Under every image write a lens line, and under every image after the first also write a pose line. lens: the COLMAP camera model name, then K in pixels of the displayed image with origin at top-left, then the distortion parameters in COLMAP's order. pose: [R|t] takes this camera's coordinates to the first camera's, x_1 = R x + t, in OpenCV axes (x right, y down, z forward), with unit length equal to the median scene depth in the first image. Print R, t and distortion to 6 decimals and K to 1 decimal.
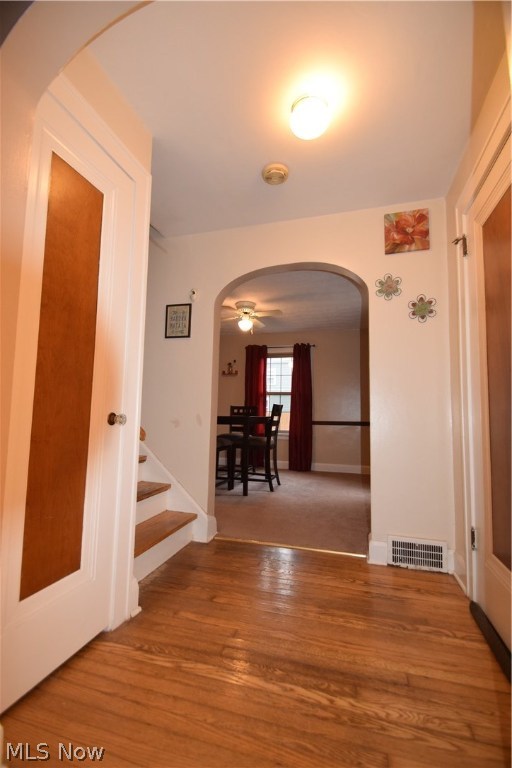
lens RADIAL K [[337.8, 0, 256.0], [0, 337.8, 384.0], [0, 0, 1]] dist [0.010633, -0.014659]
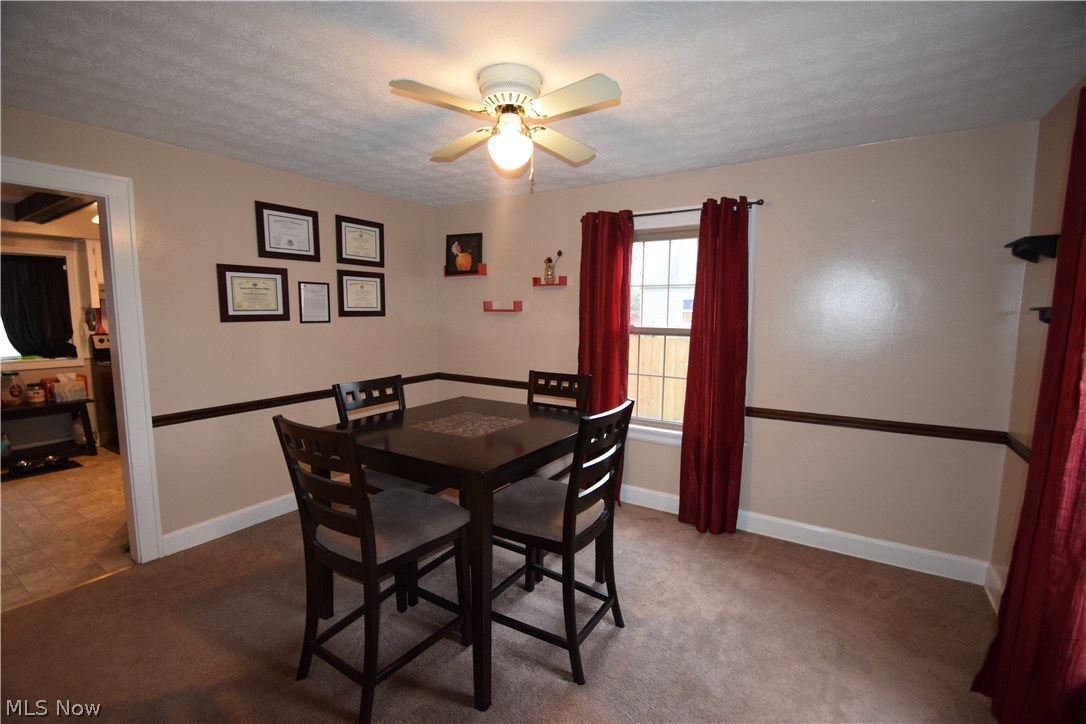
lens RADIAL K [[477.6, 0, 543.0], [0, 477.6, 362.0], [0, 0, 1]] dist [0.010633, -0.014659]
pose [[0.961737, 0.016884, -0.273455, 0.091099], [0.035589, 0.981944, 0.185793, -0.048631], [0.271654, -0.188416, 0.943771, 0.419937]]
